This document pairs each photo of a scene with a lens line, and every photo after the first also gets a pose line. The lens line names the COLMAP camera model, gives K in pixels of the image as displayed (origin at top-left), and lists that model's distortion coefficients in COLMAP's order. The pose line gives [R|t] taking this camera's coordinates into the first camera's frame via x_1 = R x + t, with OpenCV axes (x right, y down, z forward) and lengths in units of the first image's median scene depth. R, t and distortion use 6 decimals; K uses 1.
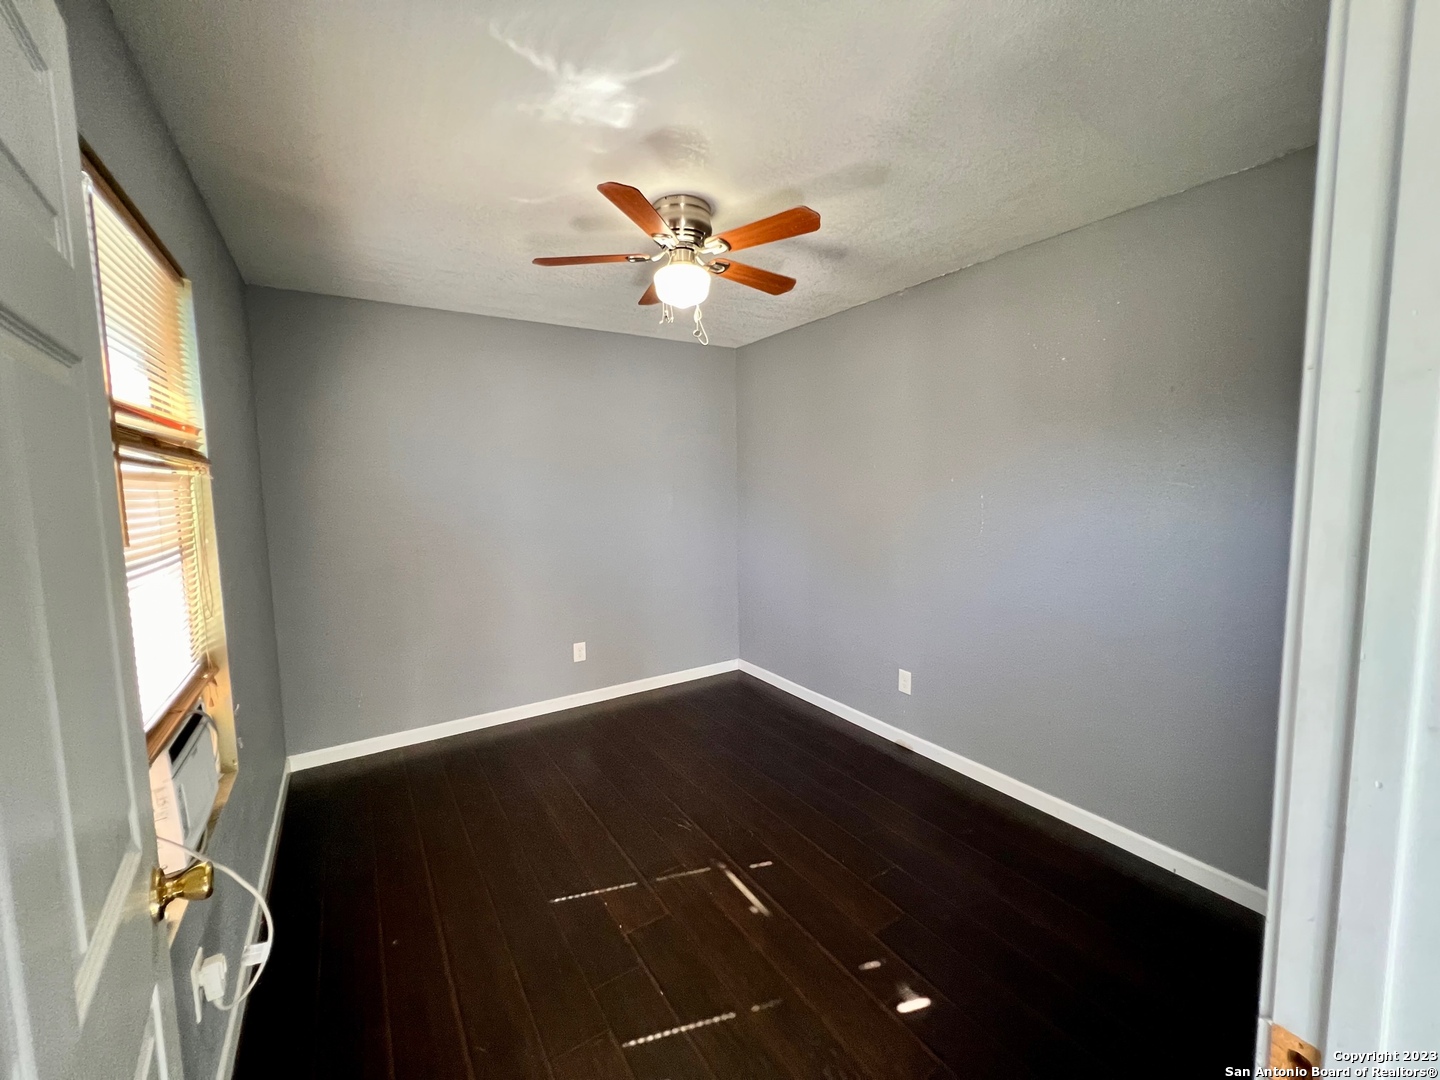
lens RADIAL K [[576.6, 0, 714.1], [0, 576.6, 535.4], [0, 0, 1]] dist [-0.001119, 0.000537]
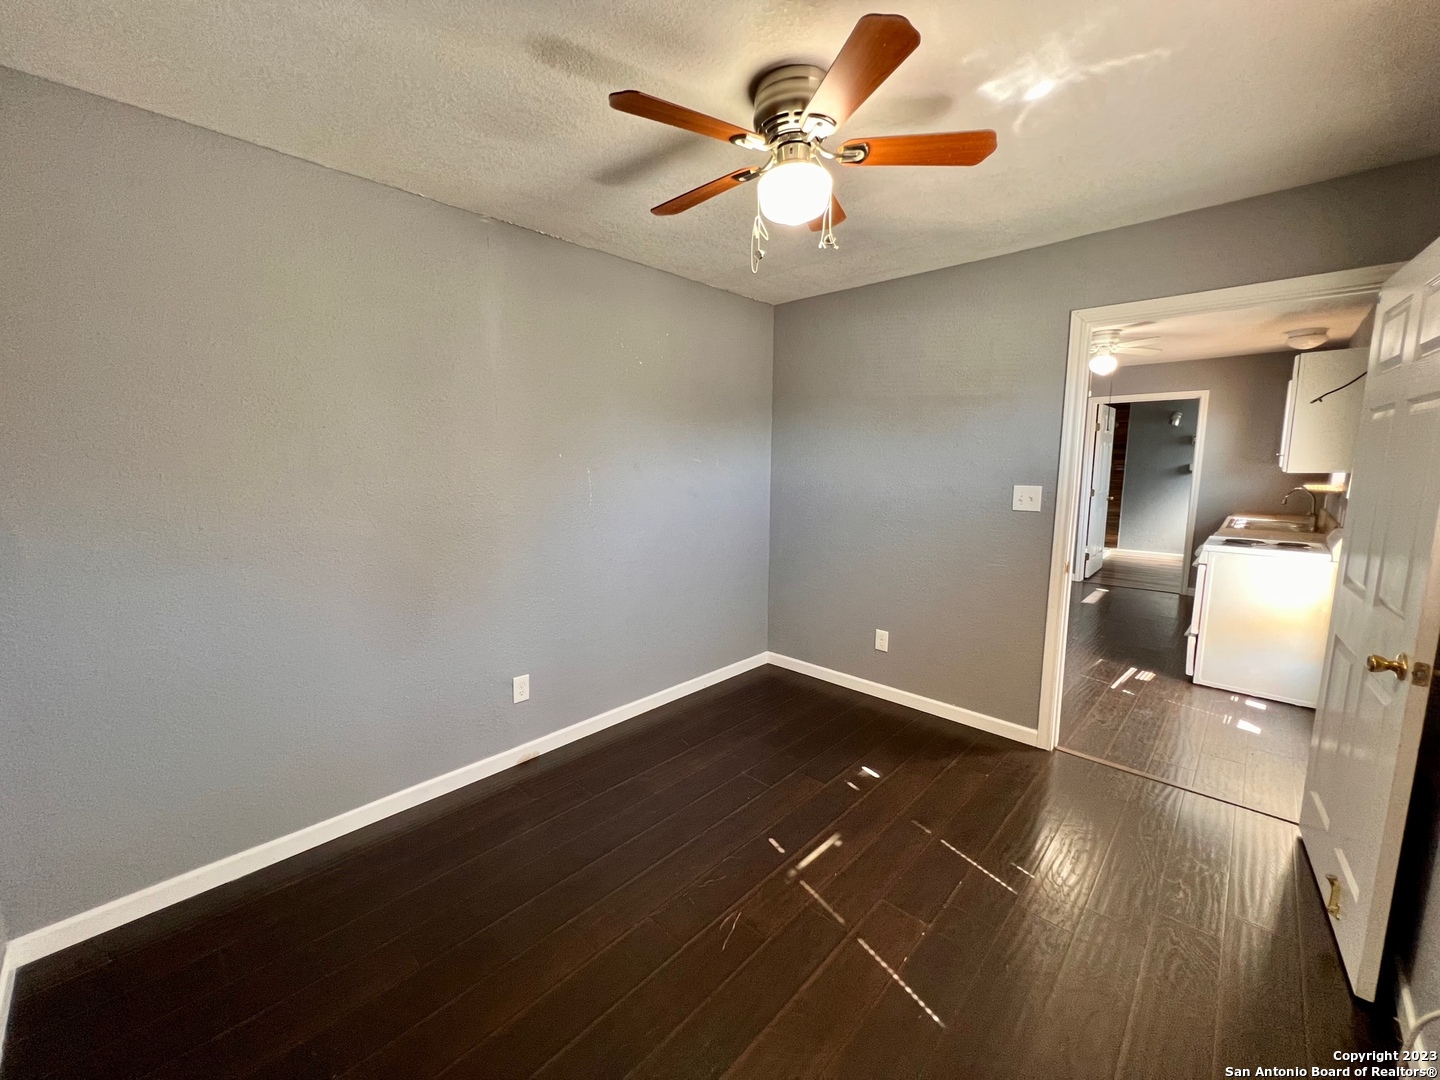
lens RADIAL K [[576.6, 0, 714.1], [0, 576.6, 535.4], [0, 0, 1]] dist [-0.001119, 0.000537]
pose [[-0.246246, -0.111421, 0.962782, -0.868232], [0.083247, 0.987268, 0.135546, -0.102421], [-0.965626, 0.113527, -0.233835, 1.418286]]
